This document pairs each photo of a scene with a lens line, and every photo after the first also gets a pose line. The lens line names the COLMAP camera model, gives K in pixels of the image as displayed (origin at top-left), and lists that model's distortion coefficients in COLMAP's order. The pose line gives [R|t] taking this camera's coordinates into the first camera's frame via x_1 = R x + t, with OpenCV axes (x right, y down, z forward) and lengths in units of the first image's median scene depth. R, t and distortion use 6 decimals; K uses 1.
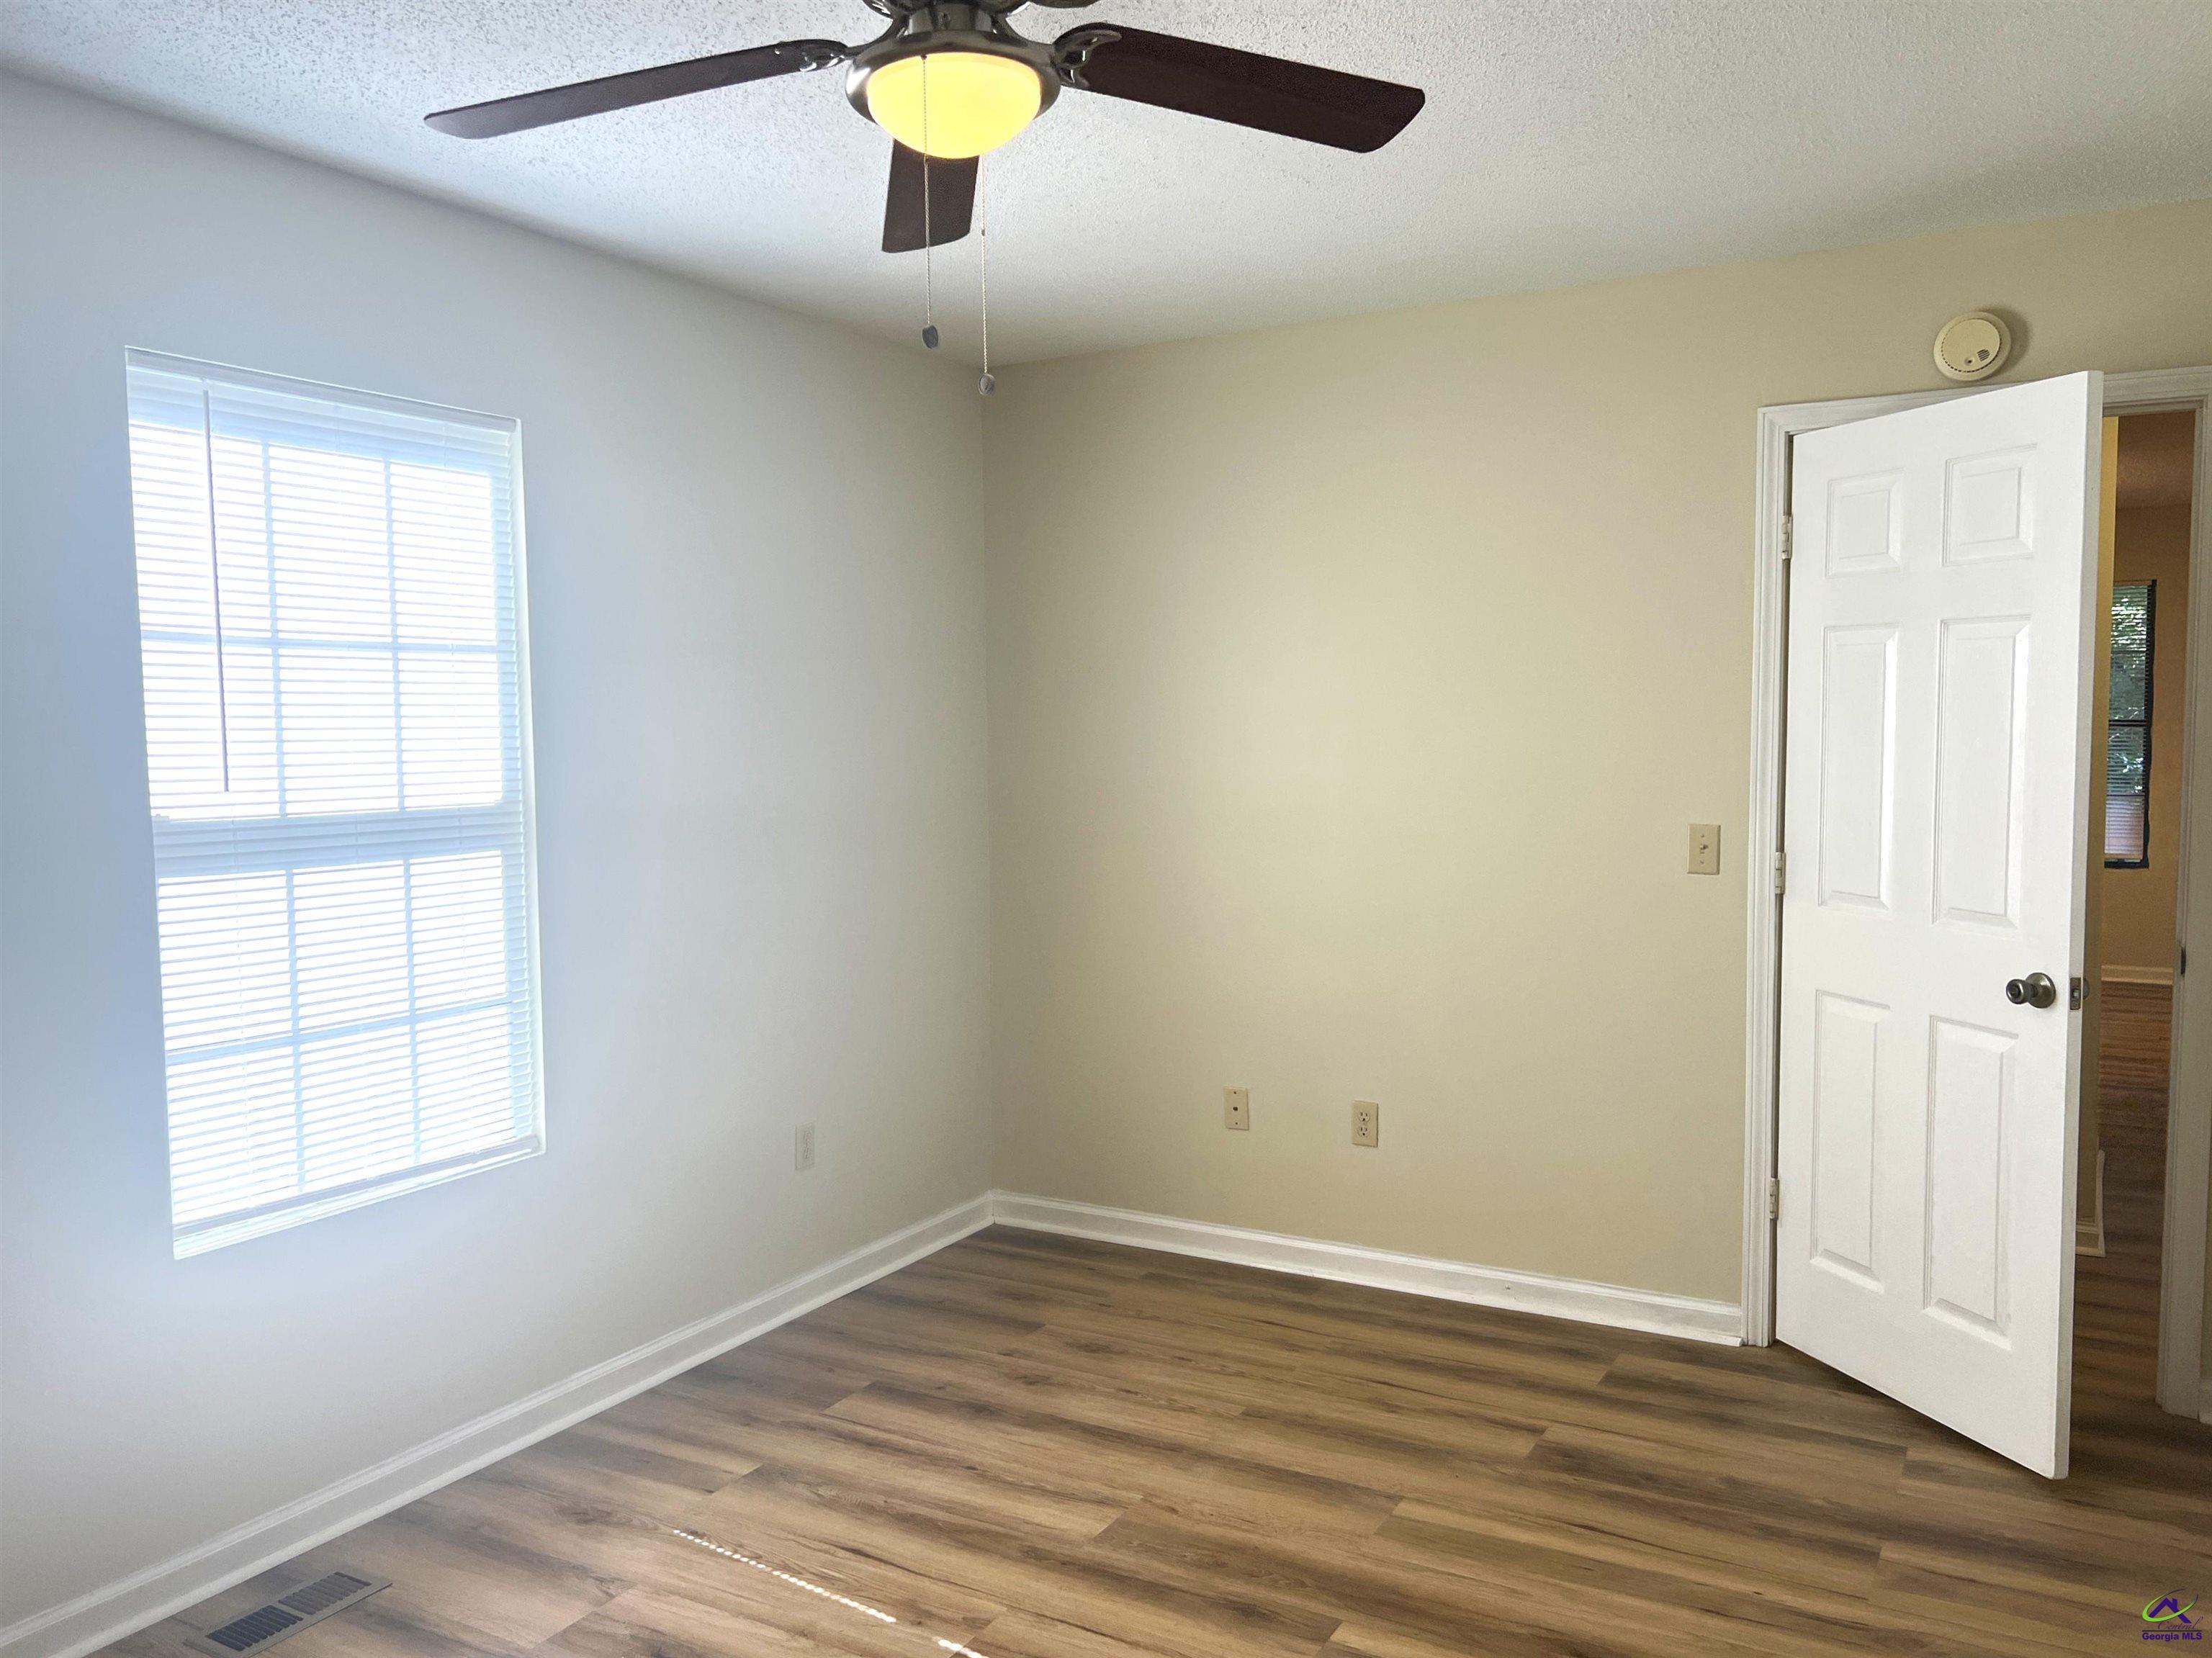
lens RADIAL K [[1693.5, 0, 1128.2], [0, 1693.5, 850.9], [0, 0, 1]] dist [0.067639, -0.065170]
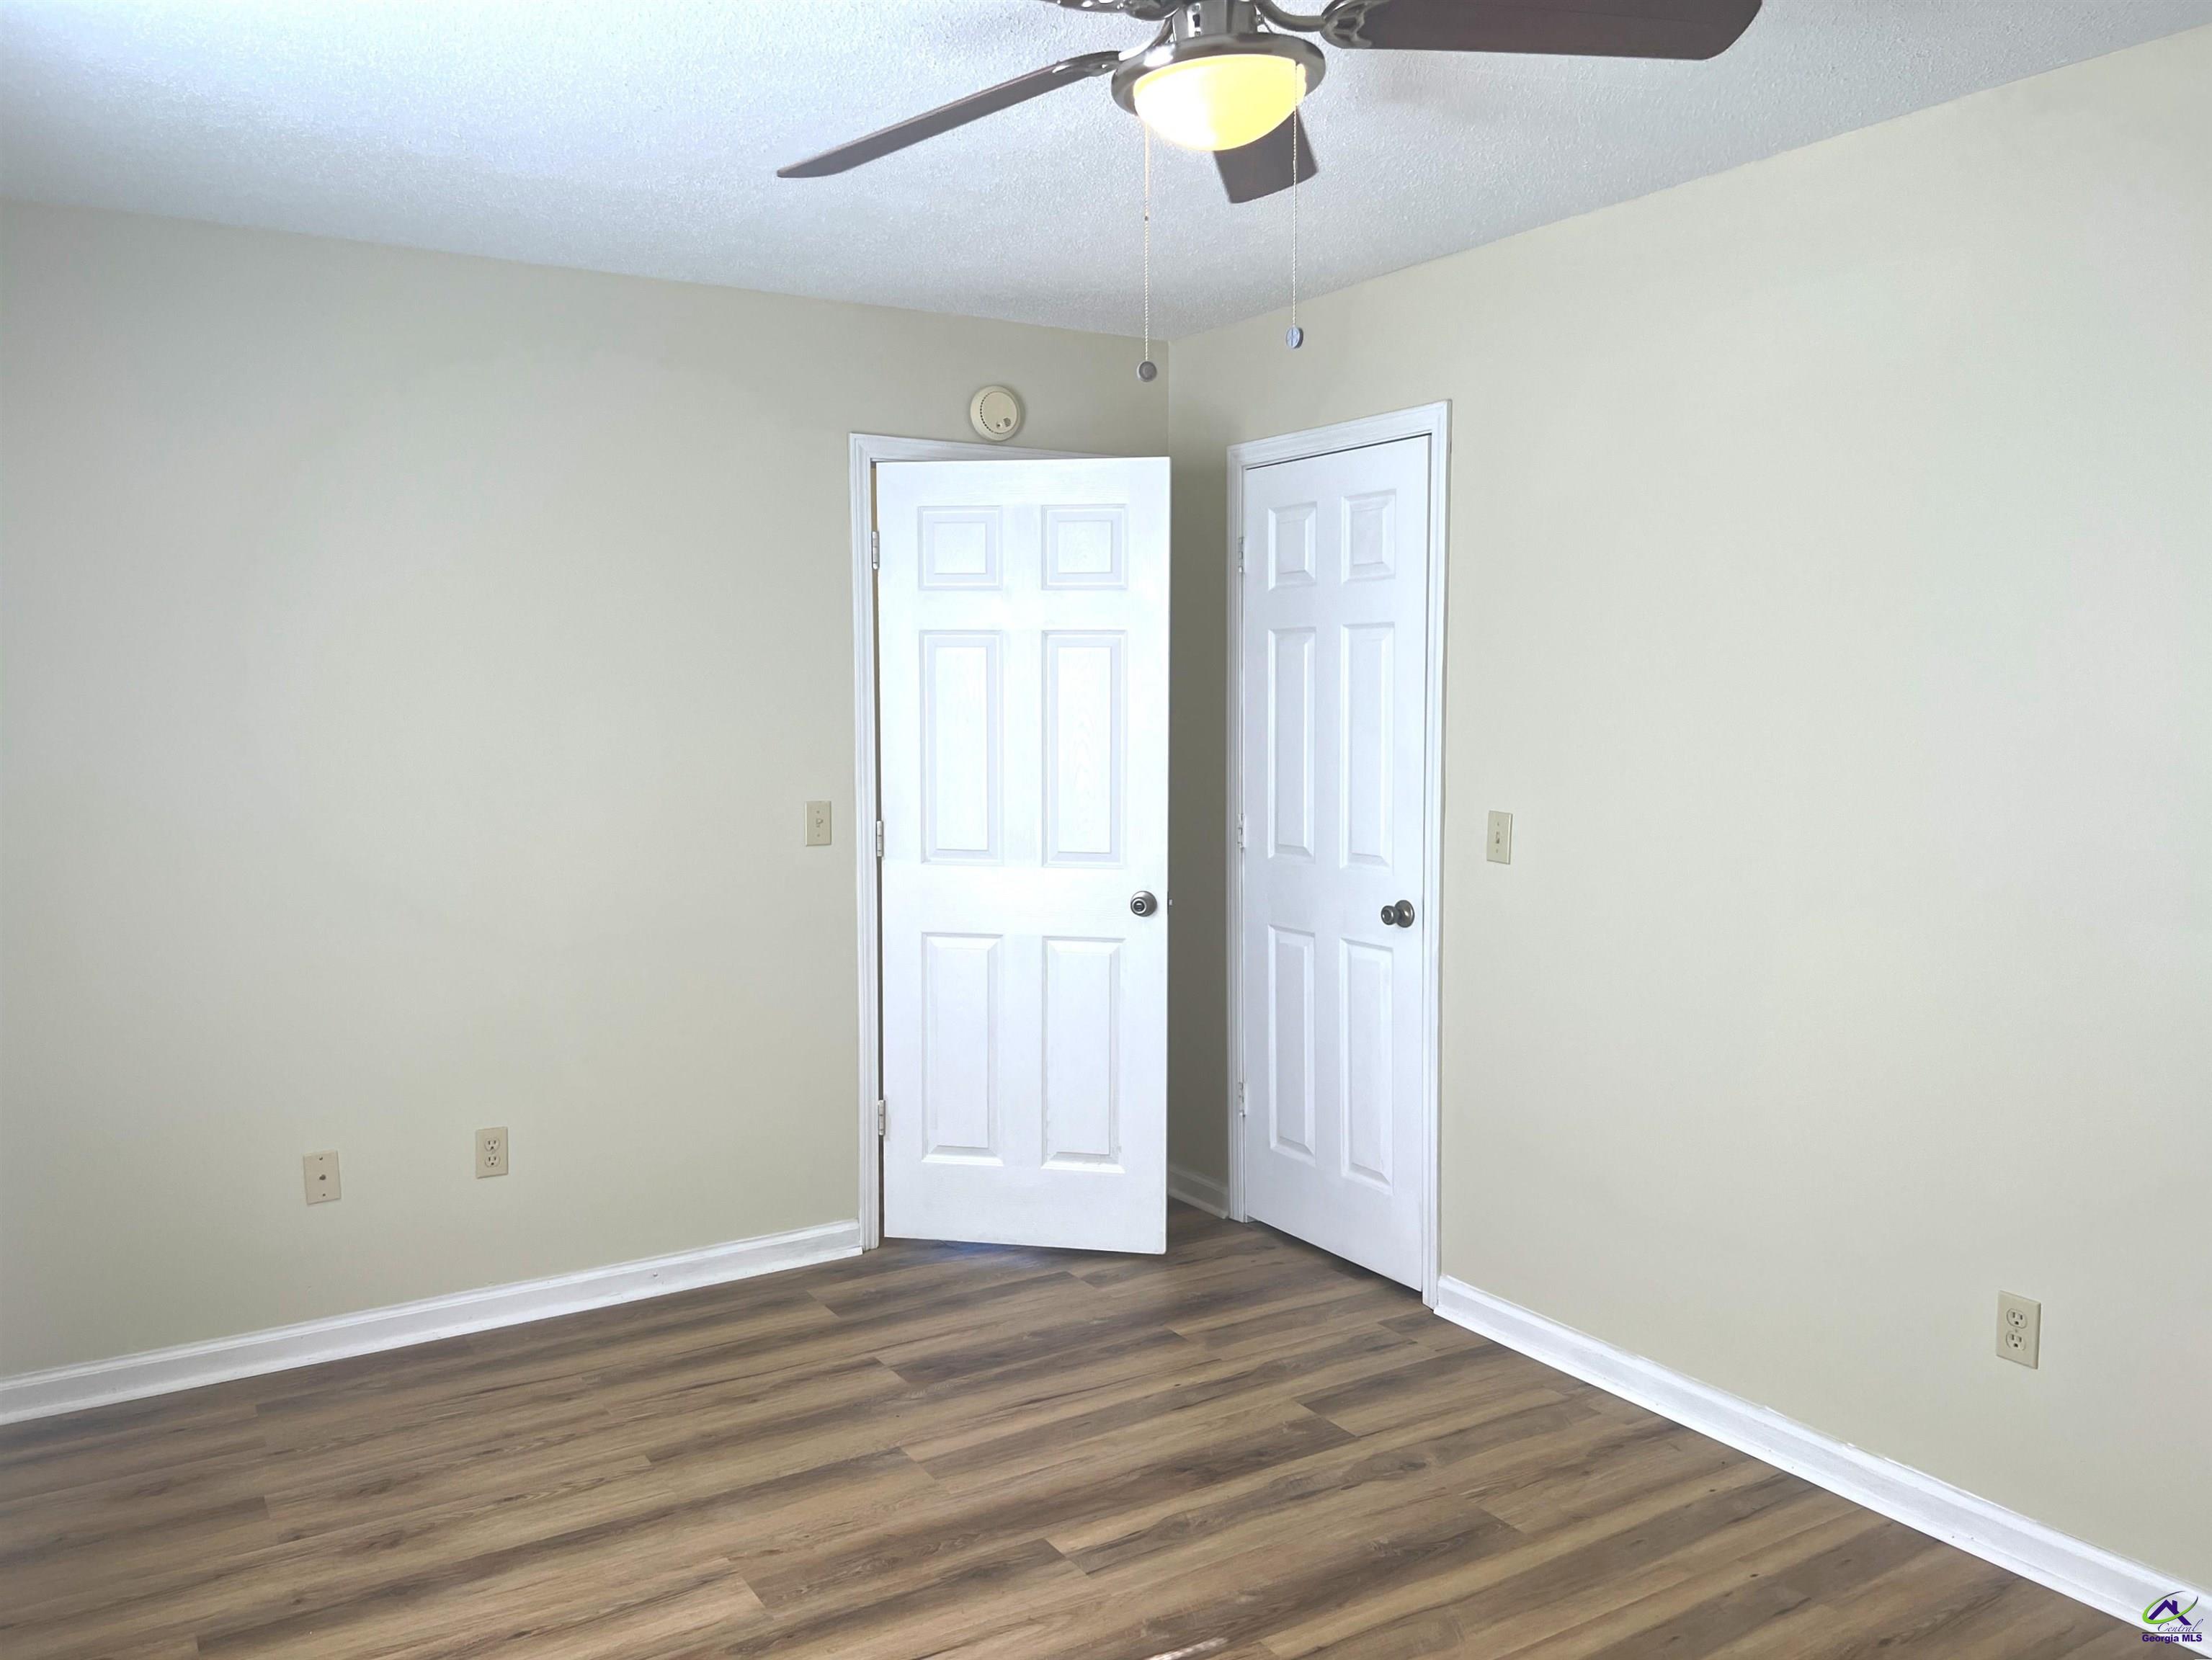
lens RADIAL K [[1693.6, 0, 1094.6], [0, 1693.6, 841.6], [0, 0, 1]] dist [0.067639, -0.065170]
pose [[0.494969, -0.073607, 0.865788, -0.580625], [0.067575, 0.996649, 0.046100, -0.030178], [-0.866279, 0.035688, 0.498284, 0.313249]]
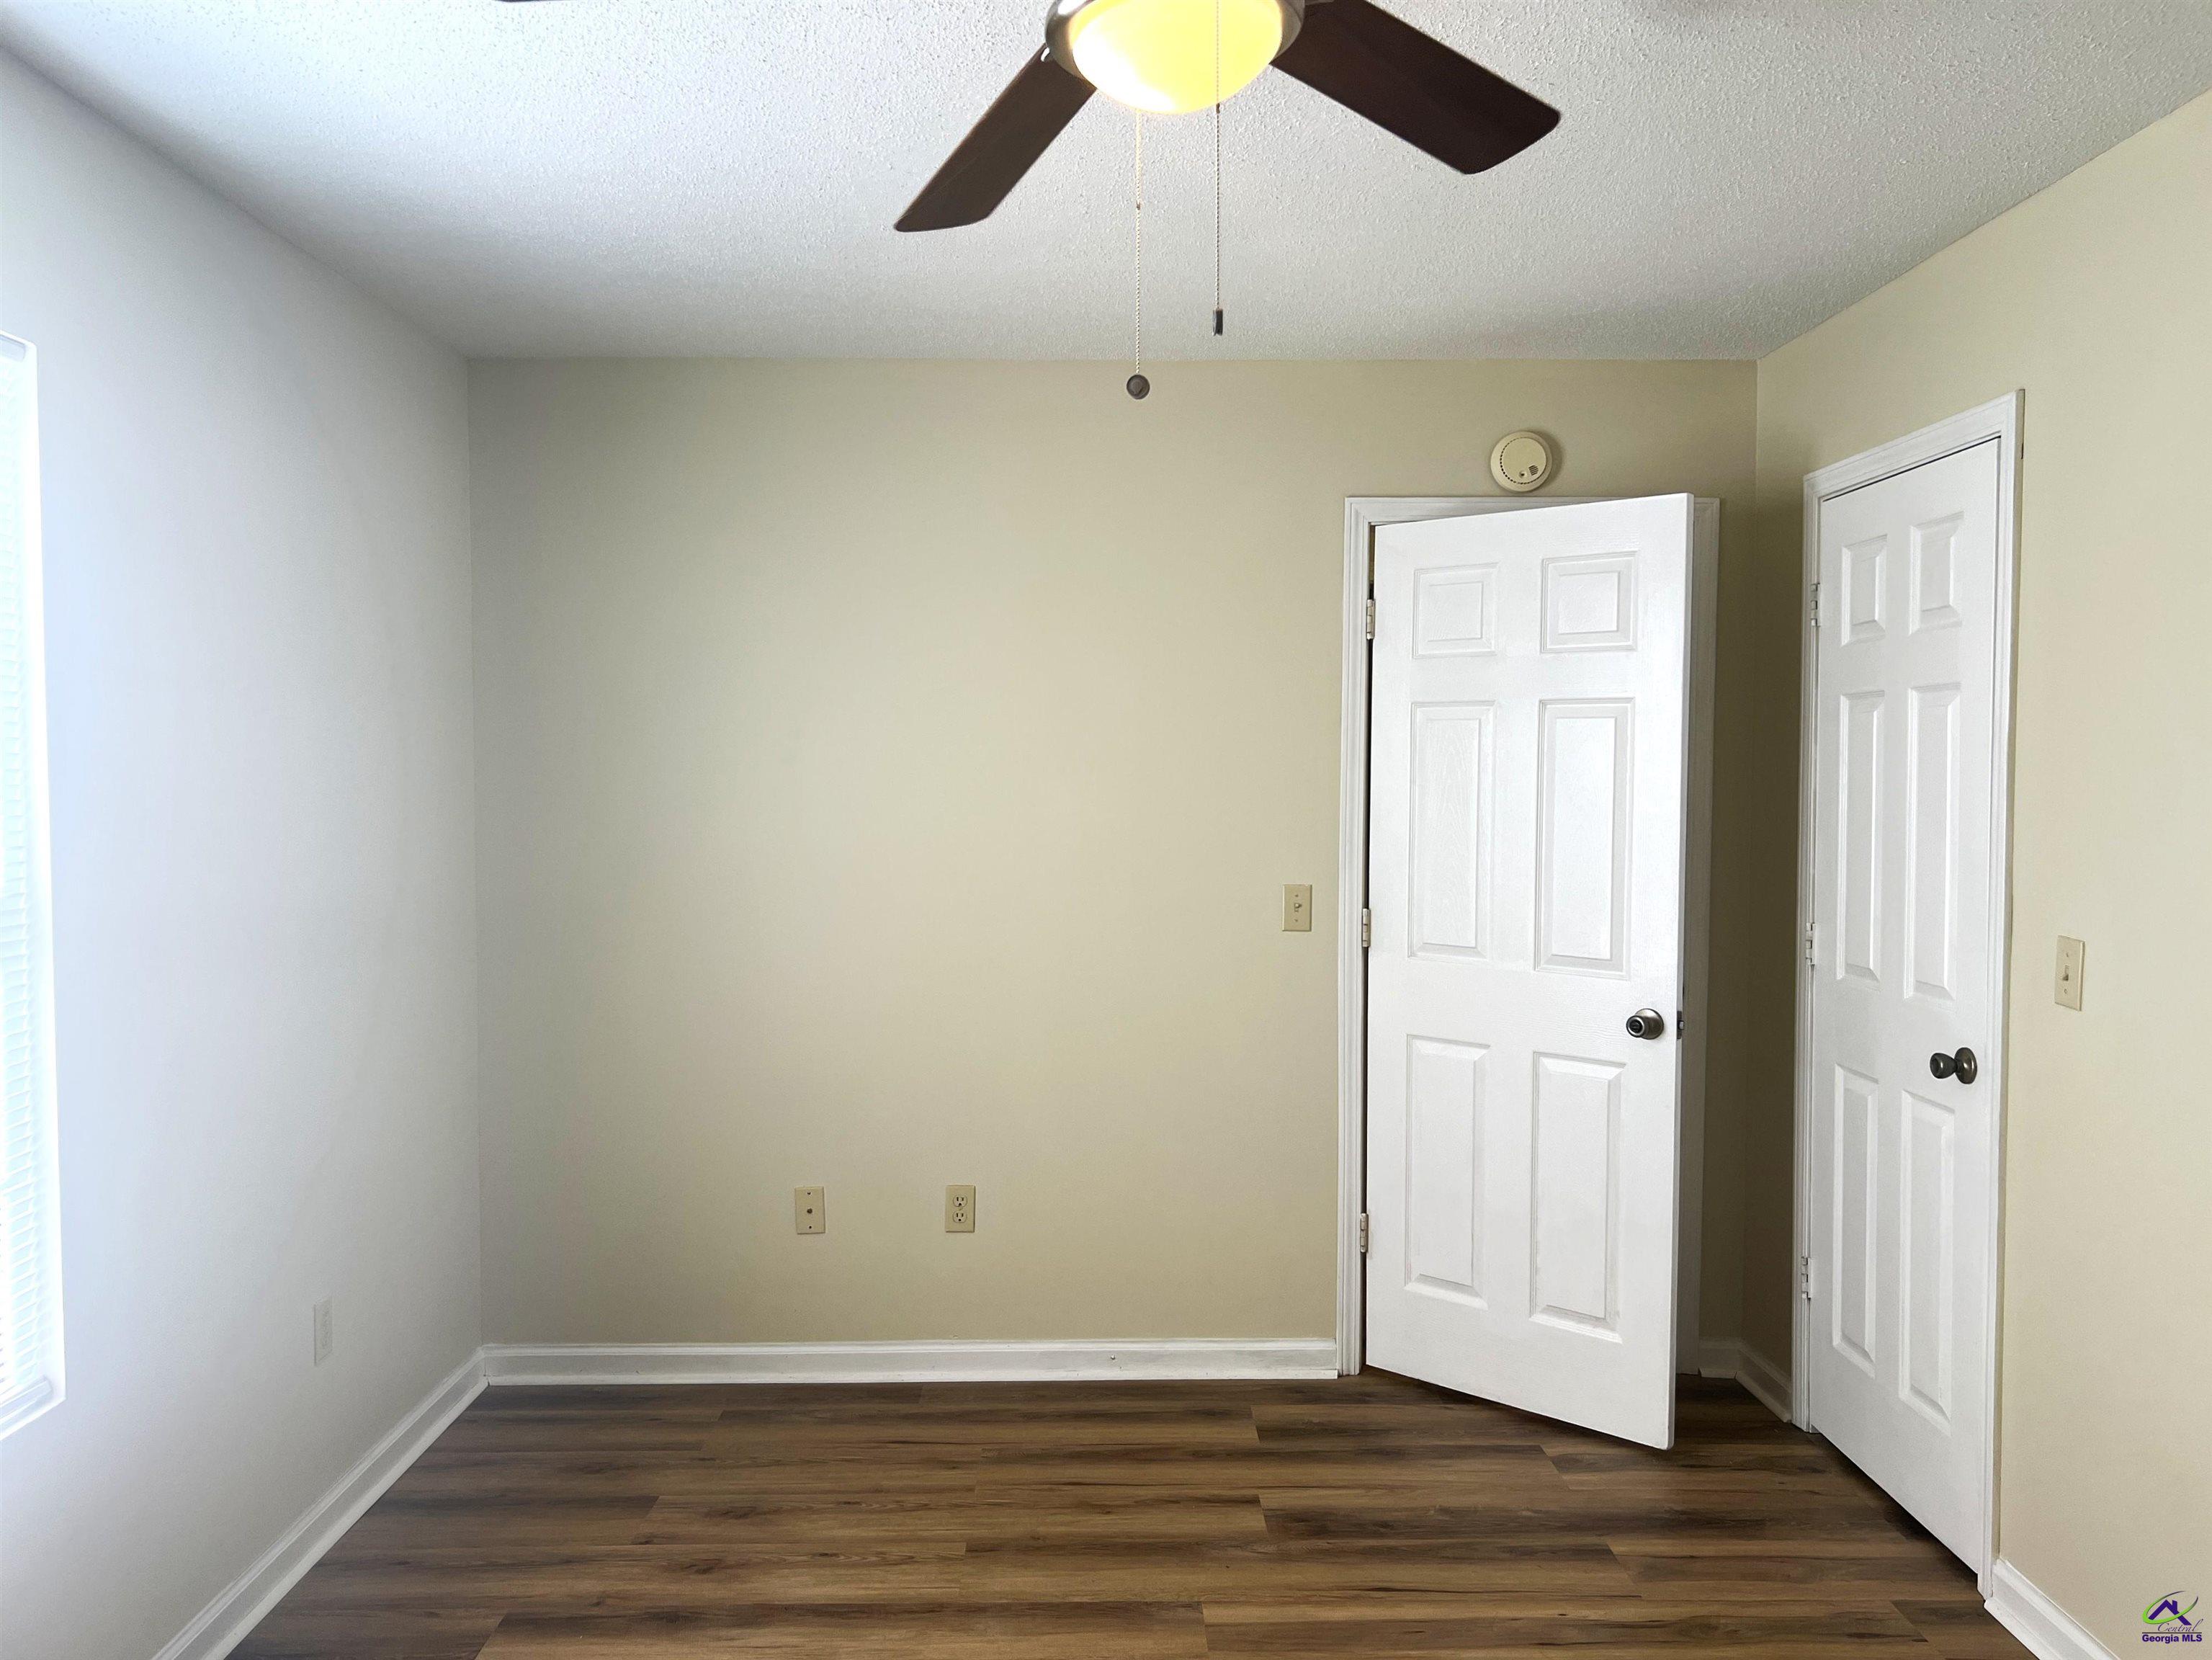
lens RADIAL K [[1693.9, 0, 1109.8], [0, 1693.9, 843.4], [0, 0, 1]] dist [0.067639, -0.065170]
pose [[0.867787, -0.014873, 0.496714, -0.307489], [0.031040, 0.999222, -0.024309, -0.020456], [-0.495966, 0.036513, 0.867574, 0.158139]]
